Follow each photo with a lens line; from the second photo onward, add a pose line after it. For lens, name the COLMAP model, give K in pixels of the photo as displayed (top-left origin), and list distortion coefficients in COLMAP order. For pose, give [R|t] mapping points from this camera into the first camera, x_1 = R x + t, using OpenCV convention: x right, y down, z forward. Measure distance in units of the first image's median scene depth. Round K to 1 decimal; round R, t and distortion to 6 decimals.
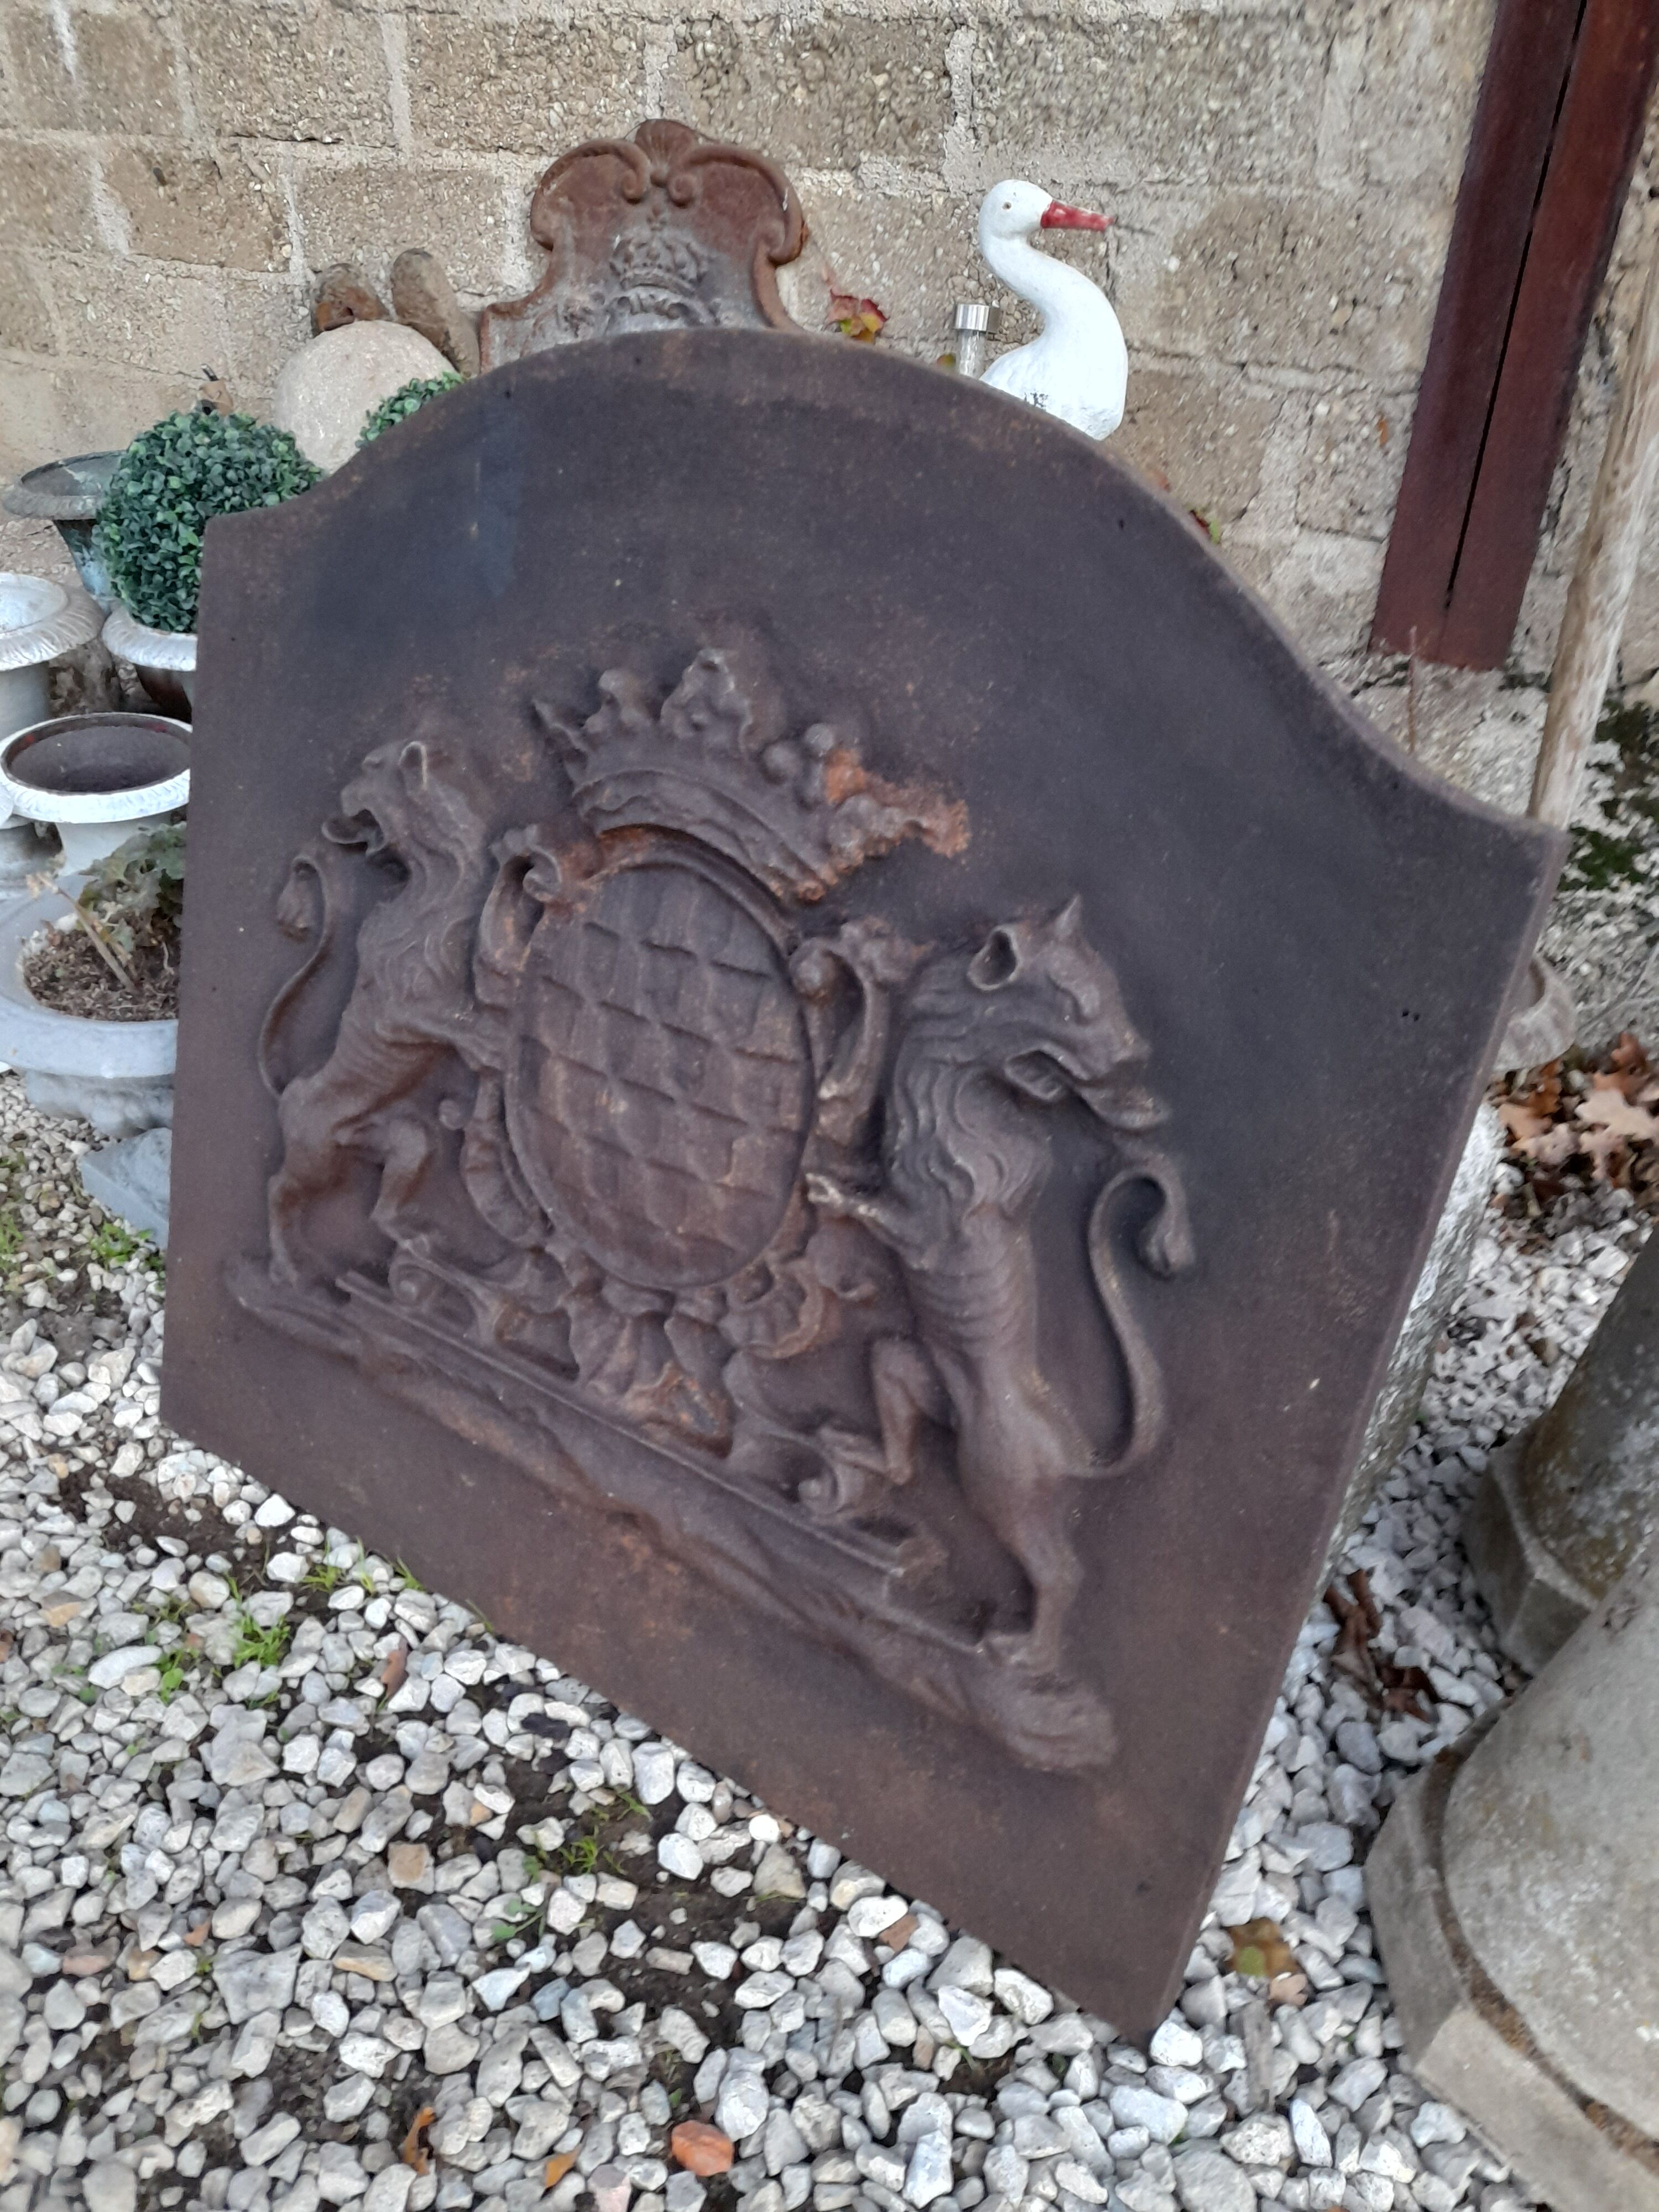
lens RADIAL K [[1611.9, 0, 865.1], [0, 1611.9, 1154.1], [0, 0, 1]] dist [0.044945, -0.032407]
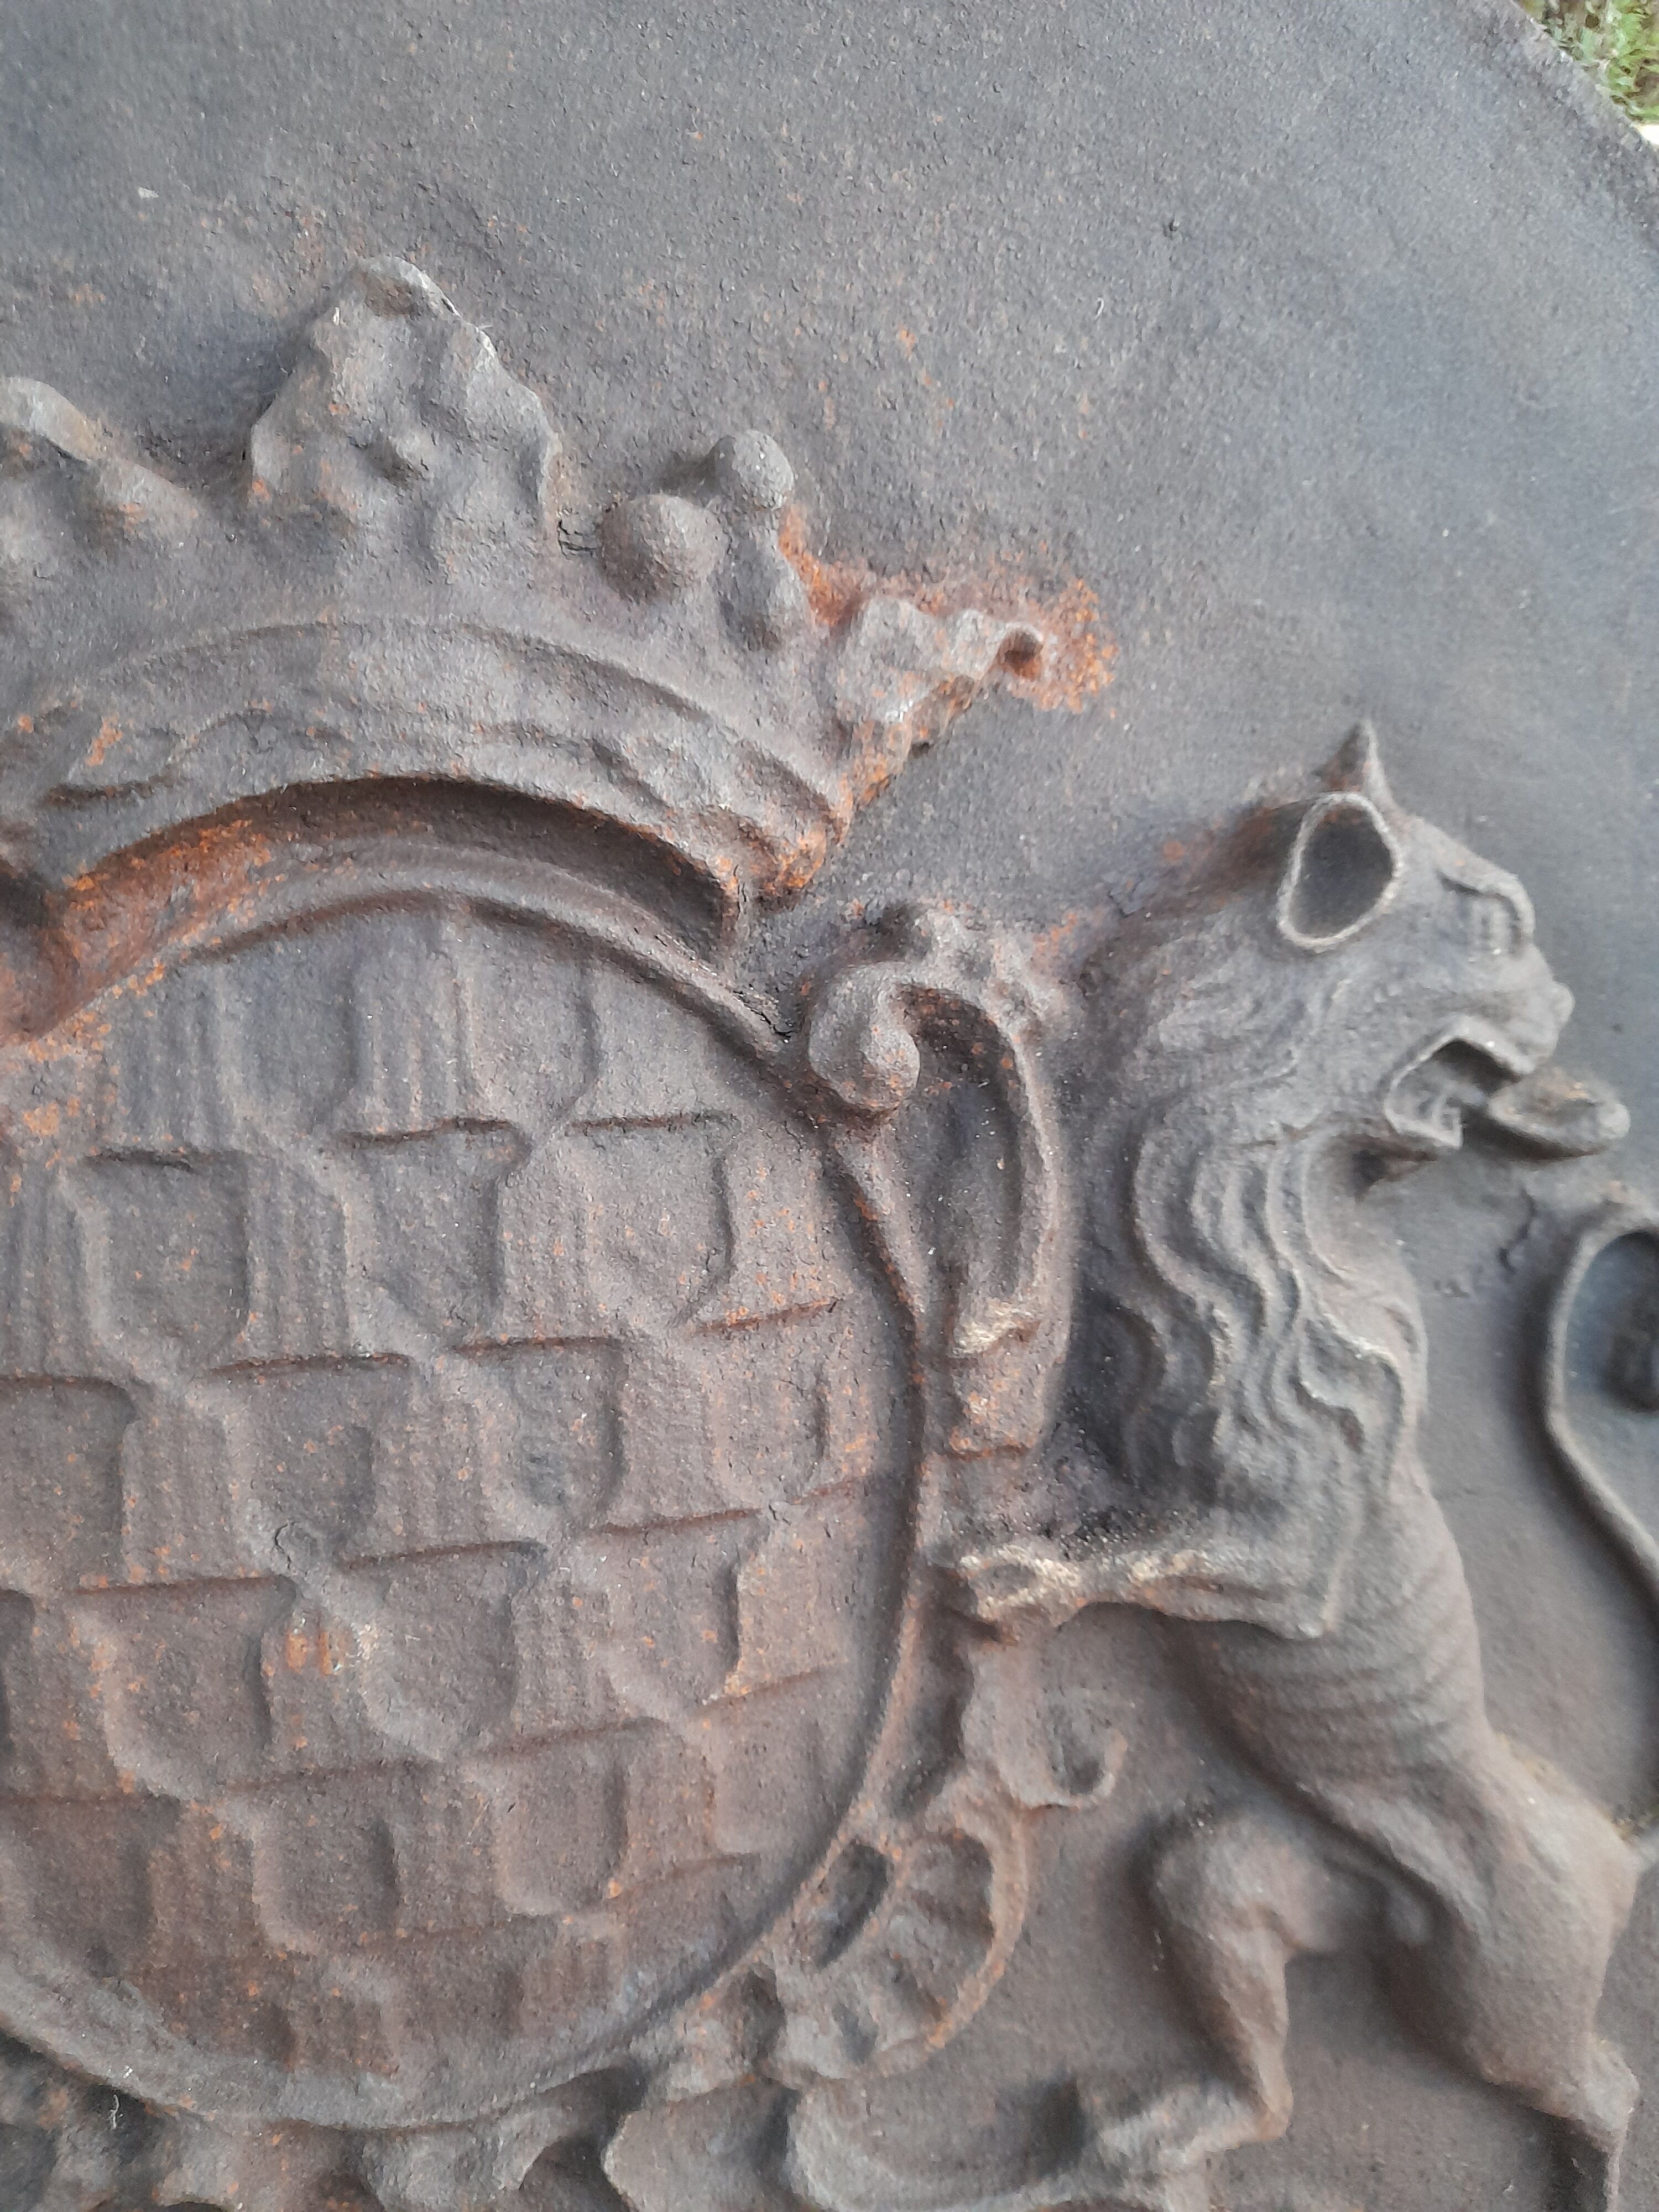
lens RADIAL K [[1677.5, 0, 811.5], [0, 1677.5, 1135.4], [0, 0, 1]] dist [-0.002785, 0.002480]
pose [[0.685072, -0.264904, 0.678603, -0.145065], [0.383303, 0.923241, -0.026555, -0.040136], [-0.619479, 0.278303, 0.734025, 0.319908]]
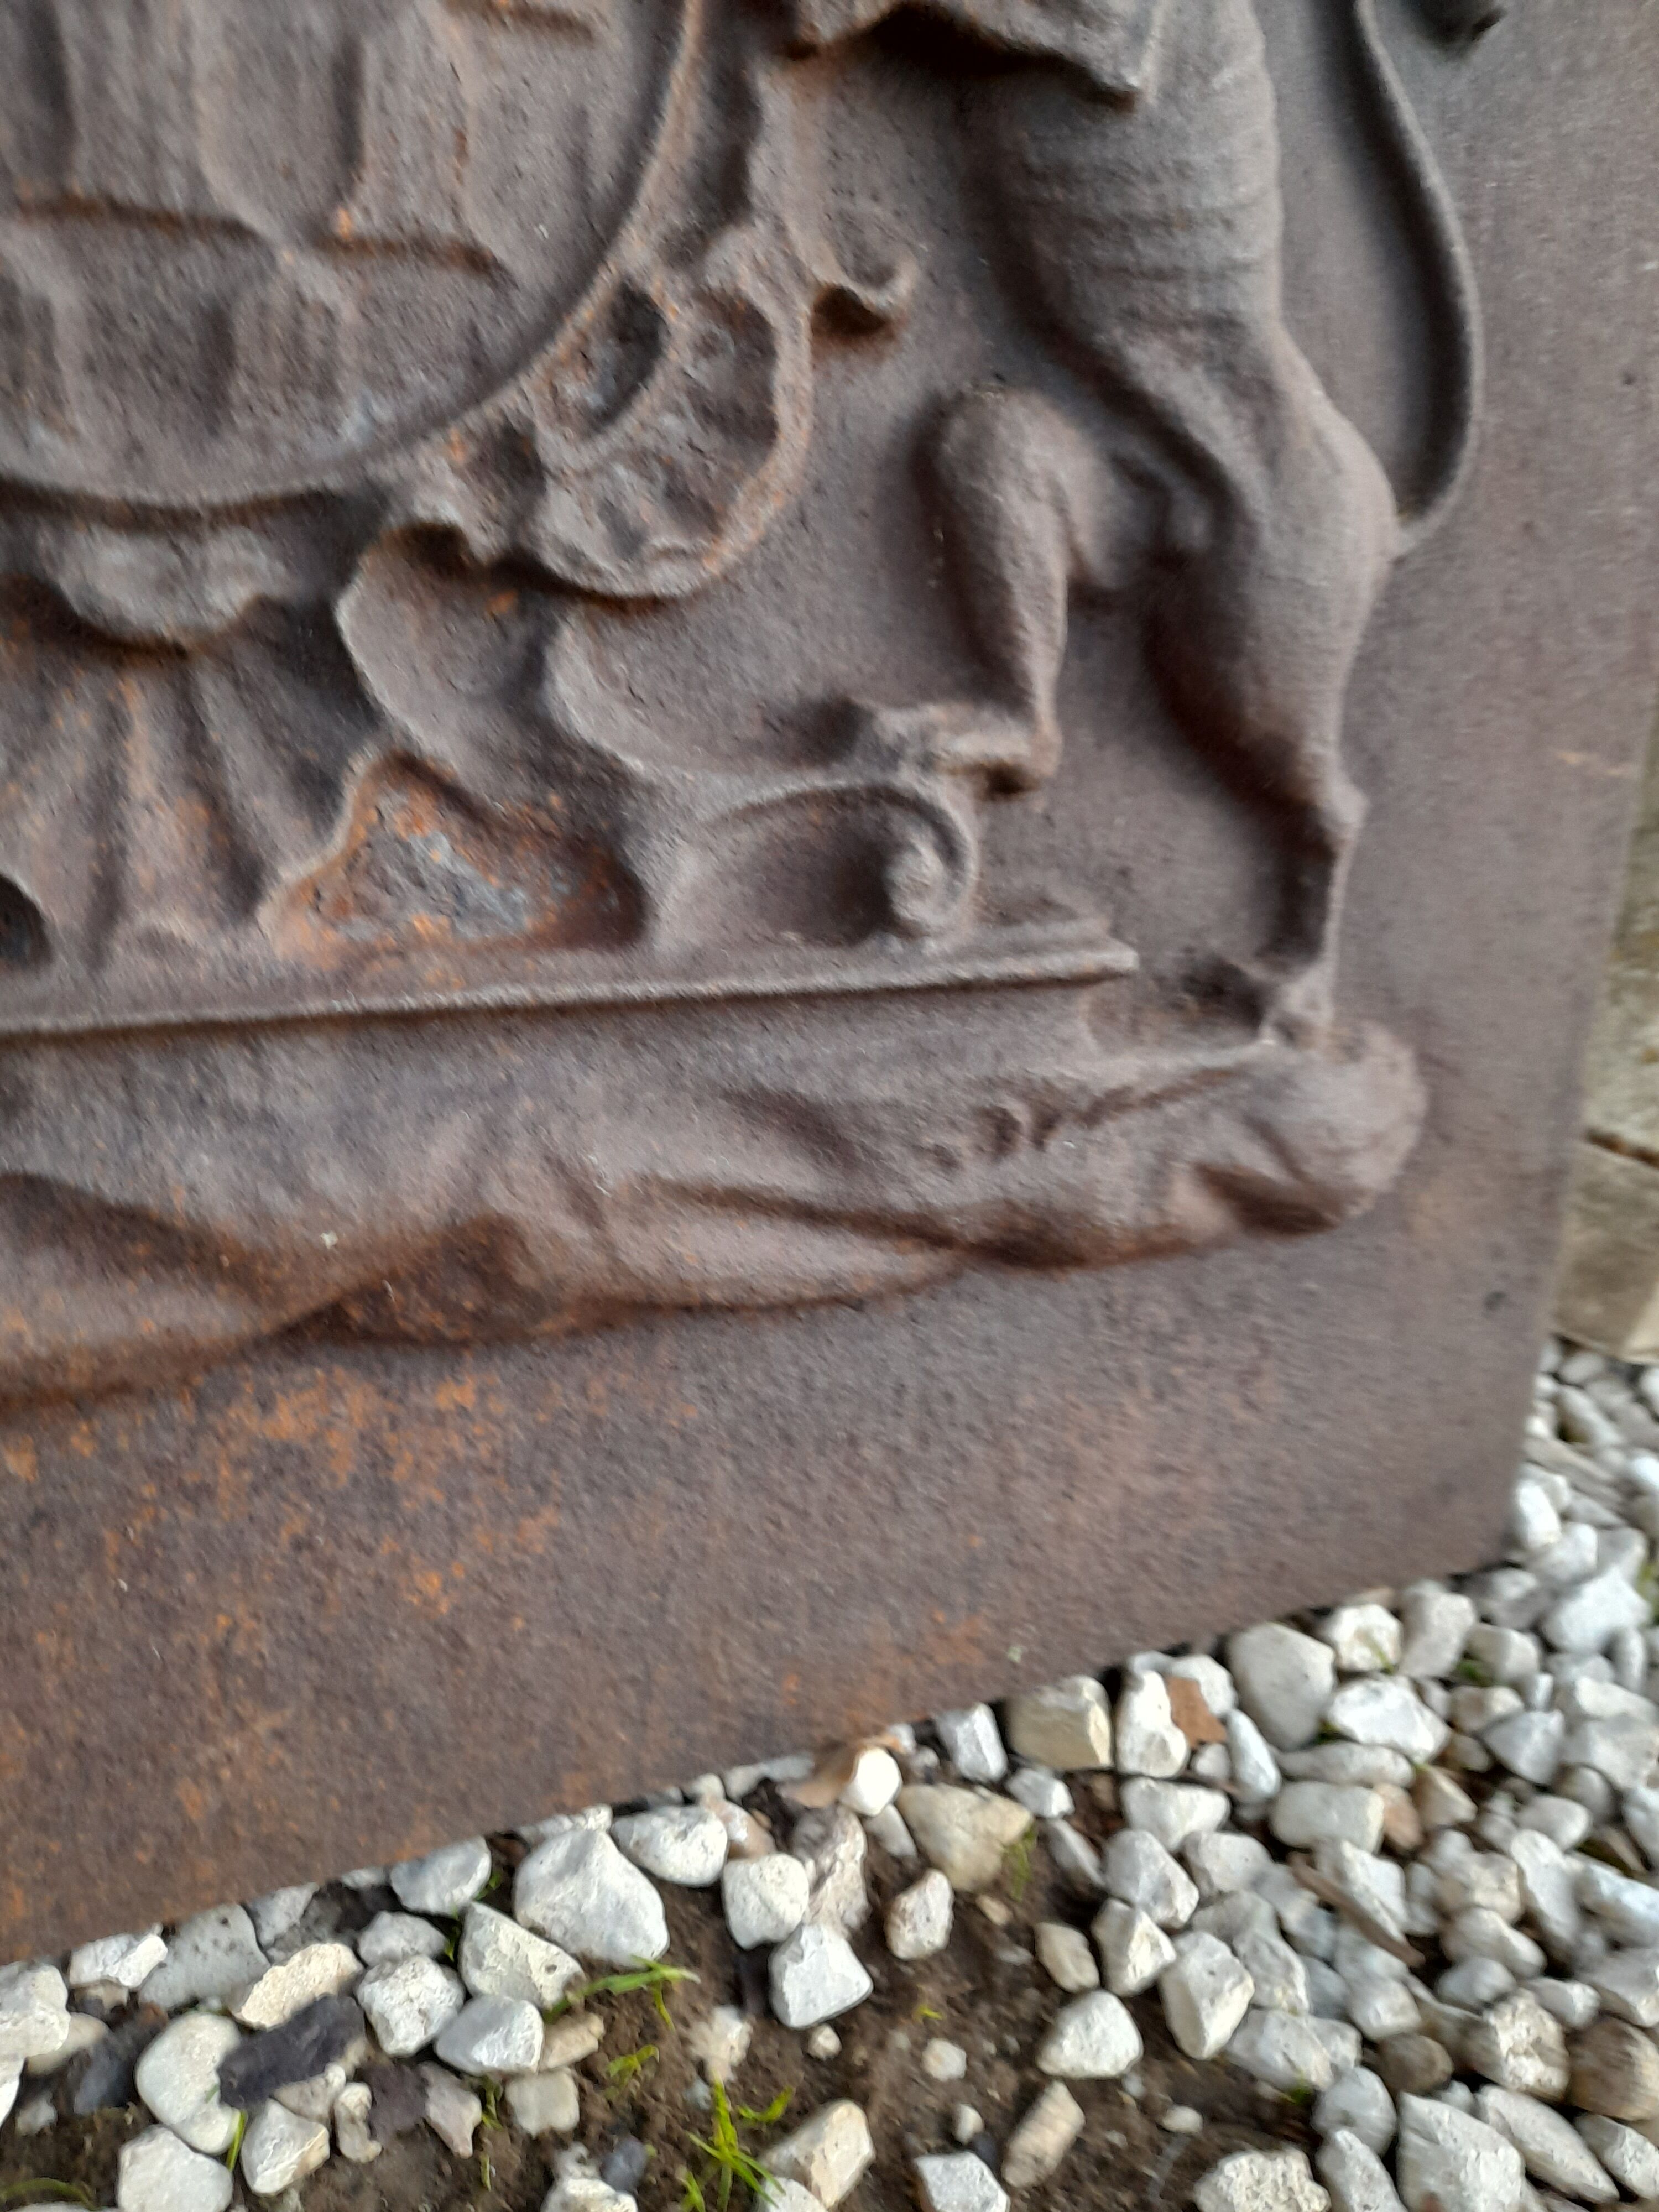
lens RADIAL K [[1677.5, 0, 811.5], [0, 1677.5, 1135.4], [0, 0, 1]] dist [-0.002785, 0.002480]
pose [[0.523042, -0.396103, 0.754672, -0.182583], [0.357073, 0.905832, 0.227964, 0.078927], [-0.773903, 0.150238, 0.615226, 0.377816]]
